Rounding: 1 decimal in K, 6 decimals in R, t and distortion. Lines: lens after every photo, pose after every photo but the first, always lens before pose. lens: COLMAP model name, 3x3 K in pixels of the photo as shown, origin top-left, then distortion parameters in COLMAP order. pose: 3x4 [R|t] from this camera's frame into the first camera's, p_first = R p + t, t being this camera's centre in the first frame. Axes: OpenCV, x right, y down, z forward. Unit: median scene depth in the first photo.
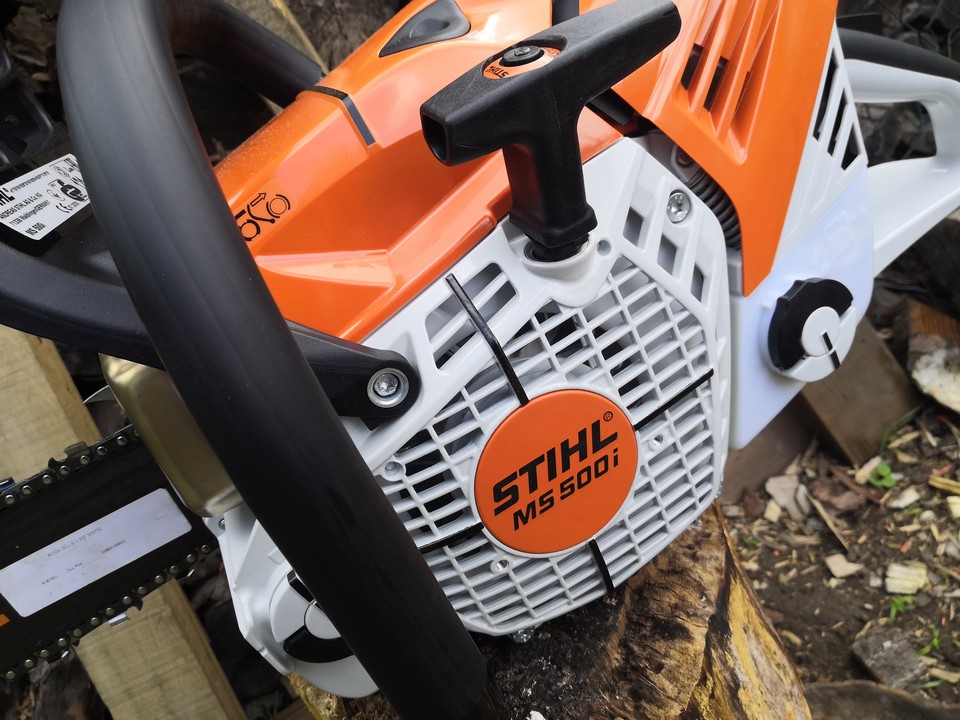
lens RADIAL K [[742.1, 0, 485.8], [0, 742.1, 355.5], [0, 0, 1]] dist [0.037989, -0.057728]
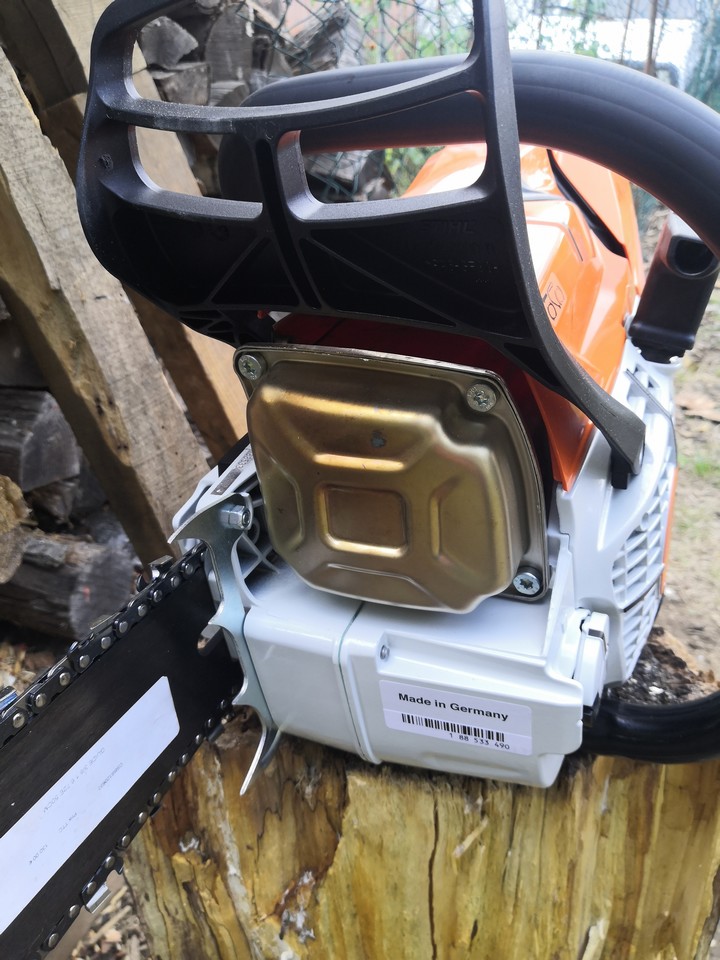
lens RADIAL K [[742.1, 0, 358.1], [0, 742.1, 476.1], [0, 0, 1]] dist [0.037989, -0.057728]
pose [[0.706797, 0.066043, 0.704327, -1.137407], [0.103968, 0.975123, -0.195768, 0.291491], [-0.699735, 0.211595, 0.682348, 0.356624]]
